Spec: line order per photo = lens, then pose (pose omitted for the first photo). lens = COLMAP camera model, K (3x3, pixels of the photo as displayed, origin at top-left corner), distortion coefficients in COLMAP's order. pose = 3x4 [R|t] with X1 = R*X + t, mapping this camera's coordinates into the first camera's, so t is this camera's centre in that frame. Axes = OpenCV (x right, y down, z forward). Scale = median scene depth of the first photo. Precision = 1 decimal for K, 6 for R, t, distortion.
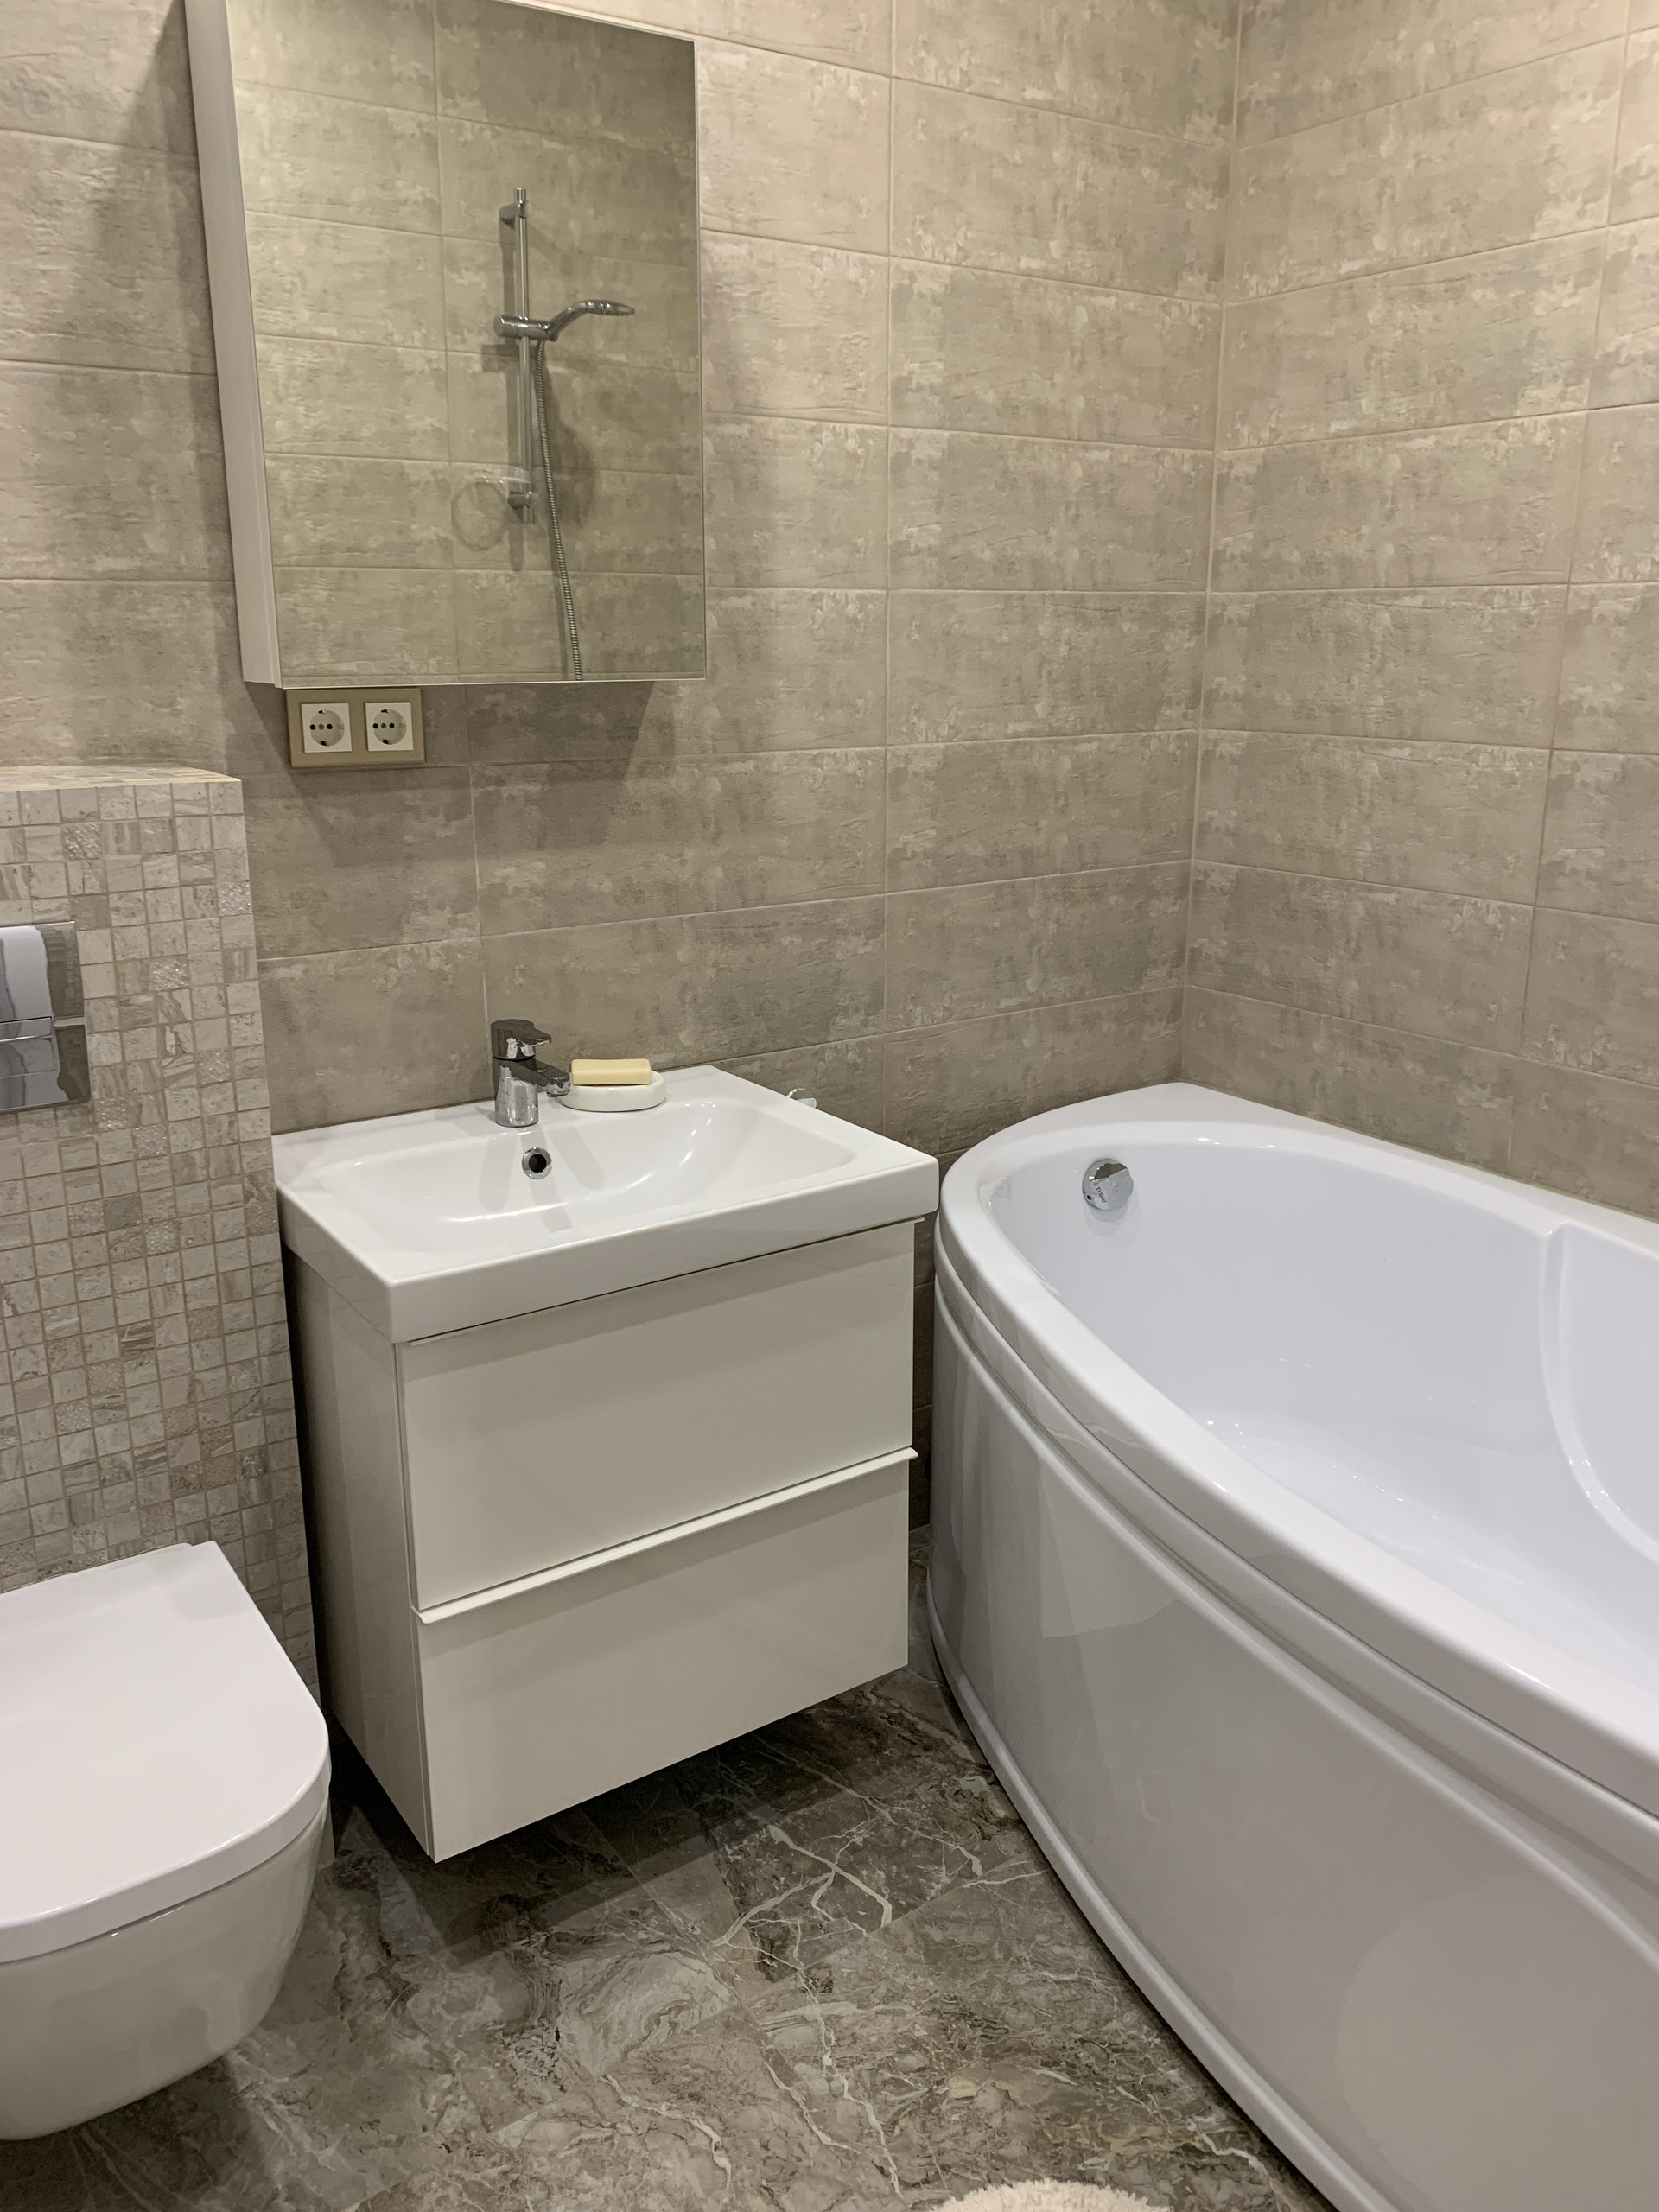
lens RADIAL K [[1685.3, 0, 831.9], [0, 1685.3, 1064.6], [0, 0, 1]] dist [0.024062, -0.020868]
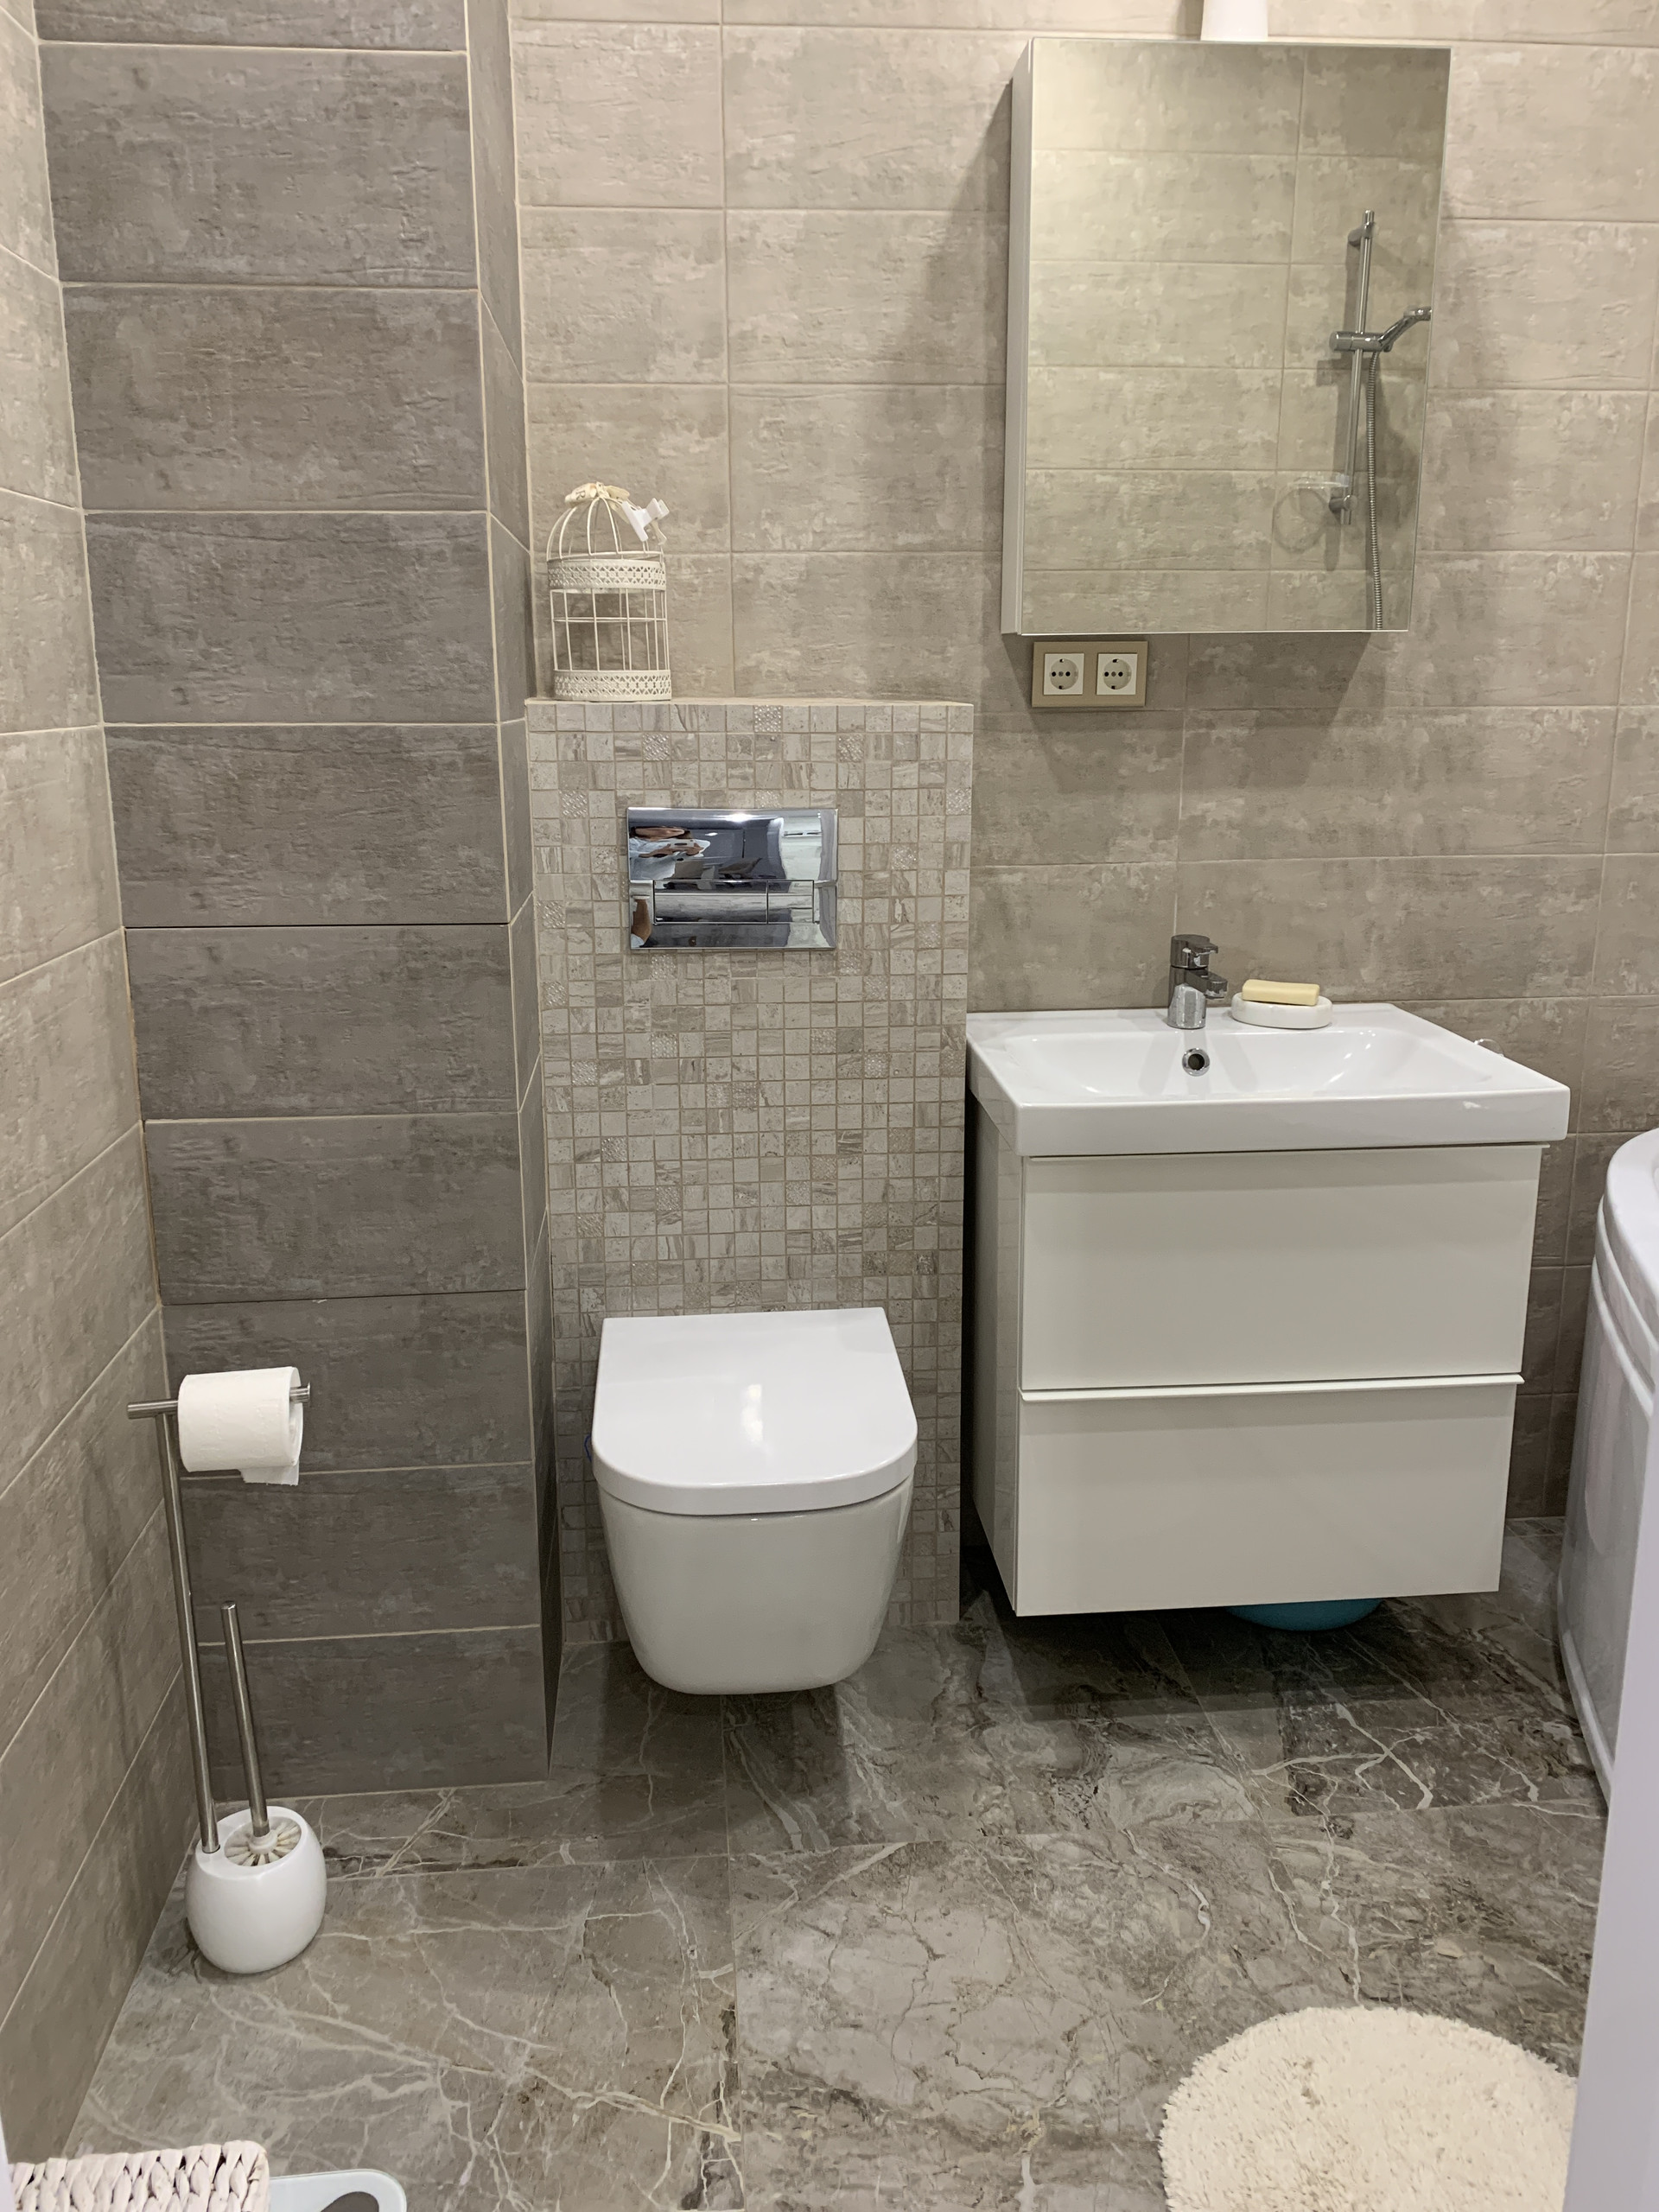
lens RADIAL K [[1661.1, 0, 826.8], [0, 1661.1, 1039.9], [0, 0, 1]] dist [0.095317, -0.191137]
pose [[0.869039, 0.102666, -0.483974, 0.167663], [-0.119557, 0.992819, -0.004073, 0.089529], [0.480081, 0.061402, 0.875073, -0.106665]]
